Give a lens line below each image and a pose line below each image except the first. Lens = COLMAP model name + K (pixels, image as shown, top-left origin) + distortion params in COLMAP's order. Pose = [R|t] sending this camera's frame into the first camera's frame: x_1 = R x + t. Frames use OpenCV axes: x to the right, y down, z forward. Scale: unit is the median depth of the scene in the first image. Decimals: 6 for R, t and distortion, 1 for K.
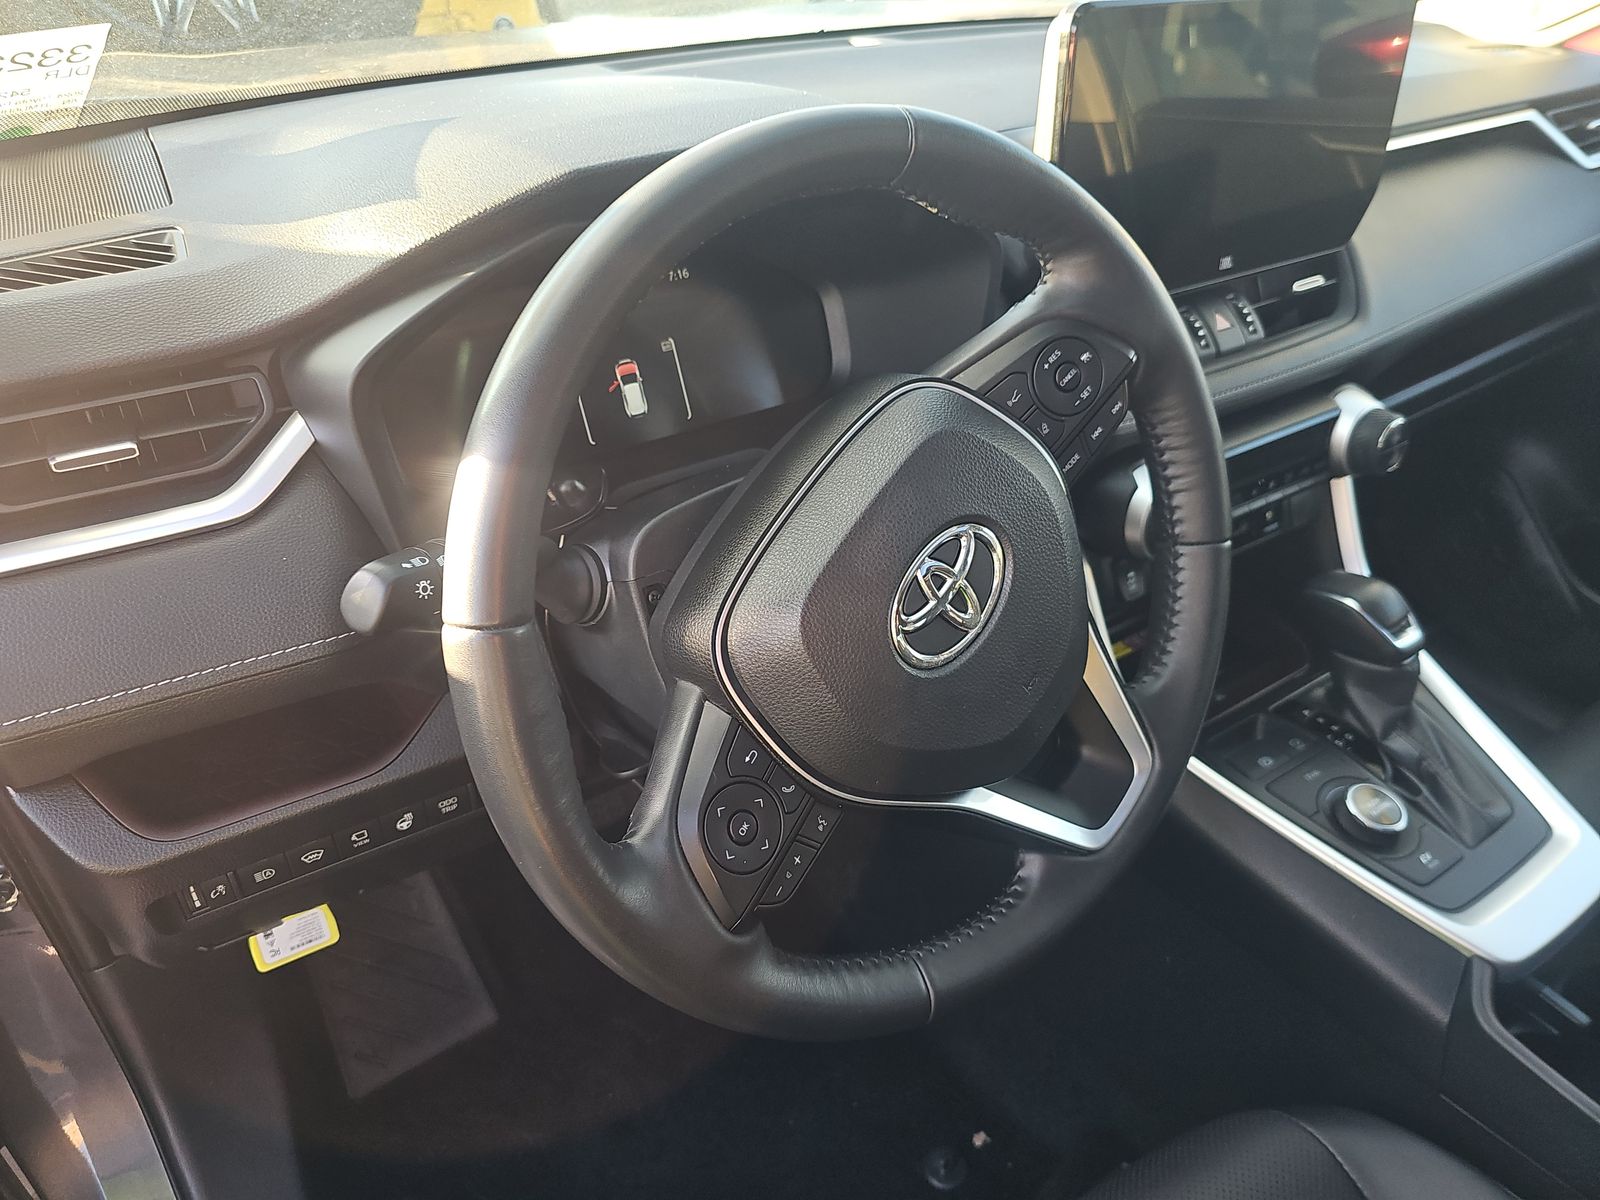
lens RADIAL K [[1071.0, 0, 800.0], [0, 1071.0, 600.0], [0, 0, 1]] dist [0.007889, -0.002756]
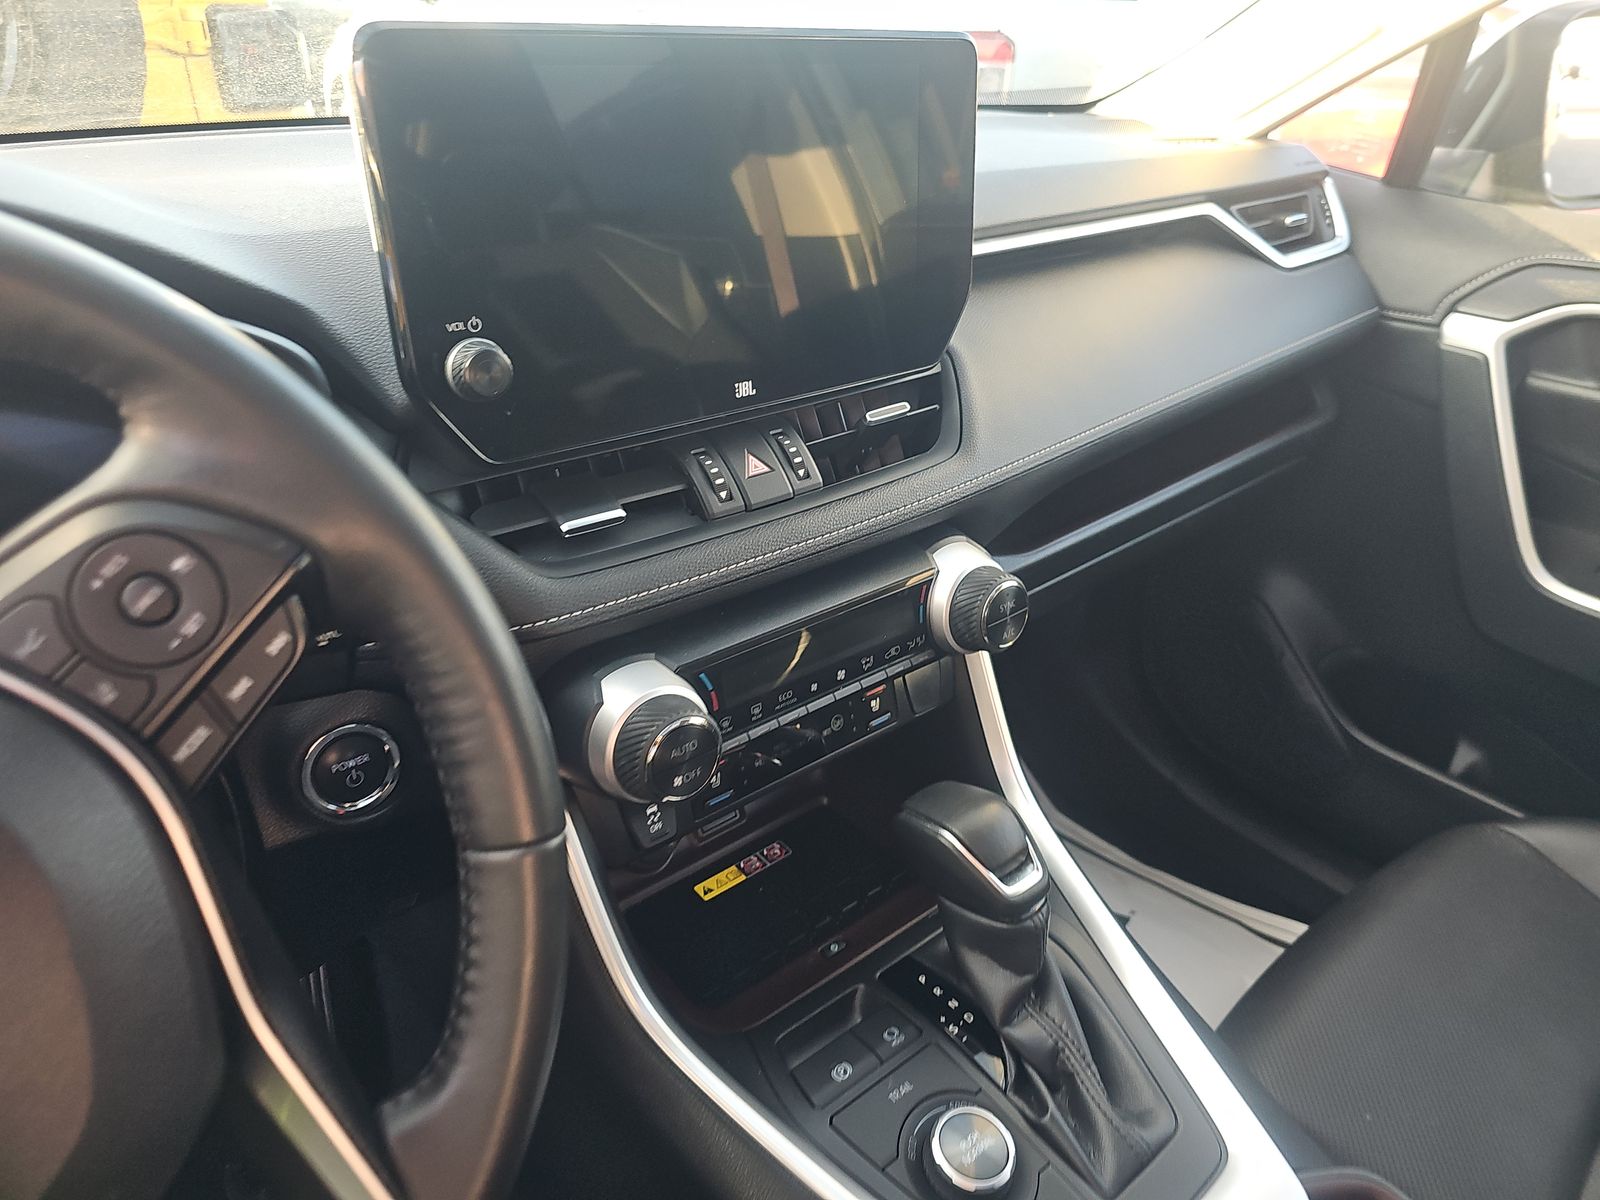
lens RADIAL K [[1060.2, 0, 800.0], [0, 1060.2, 600.0], [0, 0, 1]] dist [0.056141, -0.048897]
pose [[0.996106, -0.037121, 0.079964, 0.354814], [0.045099, 0.993925, -0.100395, -0.087295], [-0.075752, 0.103610, 0.991729, 0.263179]]
